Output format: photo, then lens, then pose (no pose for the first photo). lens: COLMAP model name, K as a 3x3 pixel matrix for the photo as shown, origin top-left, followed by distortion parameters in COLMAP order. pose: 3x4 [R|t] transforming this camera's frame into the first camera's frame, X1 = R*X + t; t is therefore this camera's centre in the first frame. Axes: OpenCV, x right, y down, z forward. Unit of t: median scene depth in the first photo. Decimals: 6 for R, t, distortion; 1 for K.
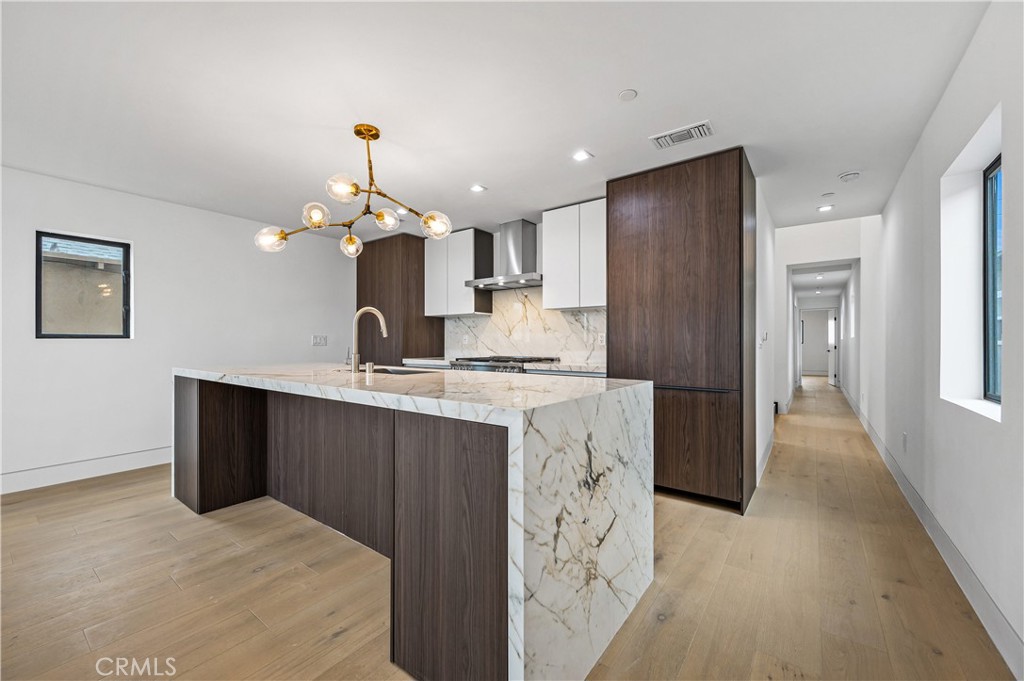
lens RADIAL K [[403.3, 0, 509.3], [0, 403.3, 343.2], [0, 0, 1]] dist [0.000178, -0.000193]
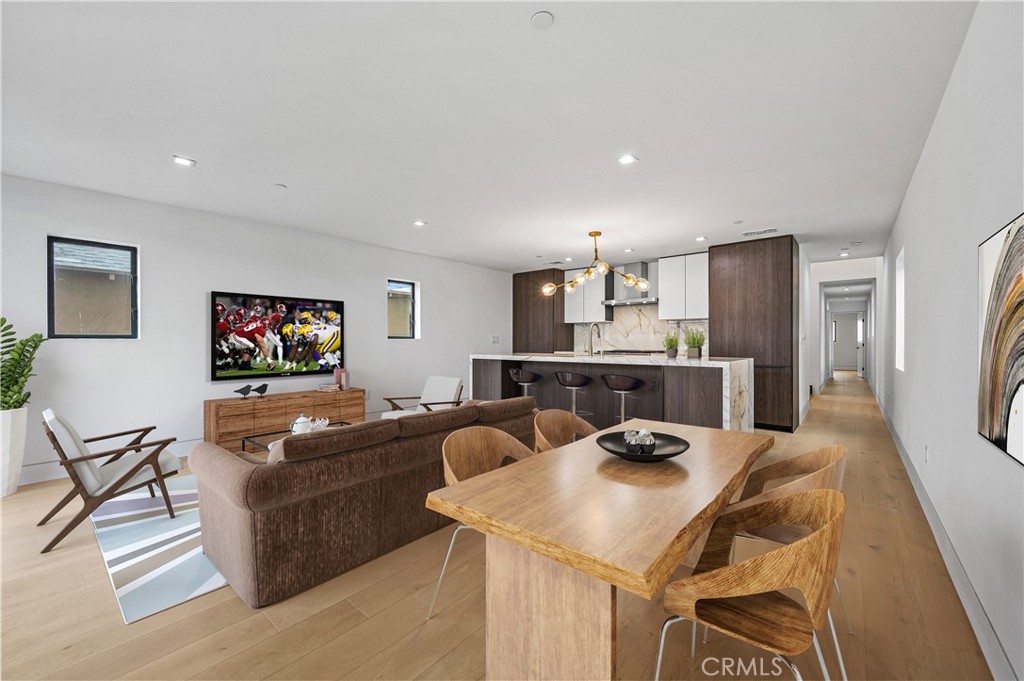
lens RADIAL K [[403.3, 0, 509.3], [0, 403.3, 343.2], [0, 0, 1]] dist [0.000178, -0.000193]
pose [[0.998410, -0.001113, -0.056361, -0.400006], [0.001275, 0.999995, 0.002840, 0.002225], [0.056358, -0.002908, 0.998406, -0.598622]]
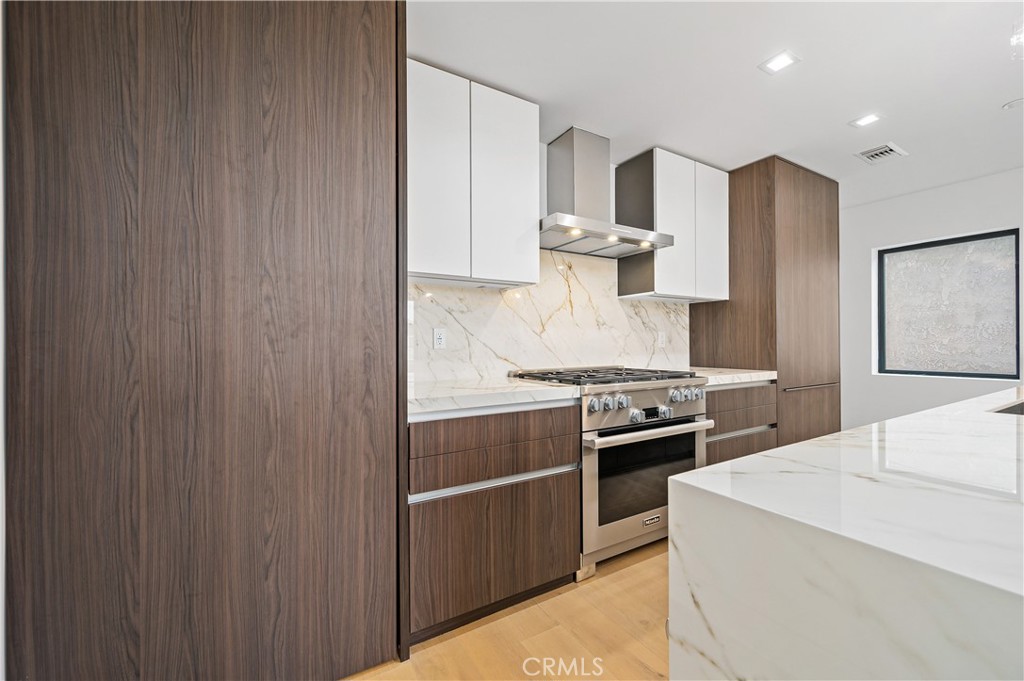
lens RADIAL K [[403.3, 0, 509.3], [0, 403.3, 343.2], [0, 0, 1]] dist [0.000178, -0.000193]
pose [[0.385462, -0.000570, 0.922723, -0.592242], [0.006202, 0.999979, -0.001973, -0.003422], [-0.922703, 0.006483, 0.385458, 0.933268]]
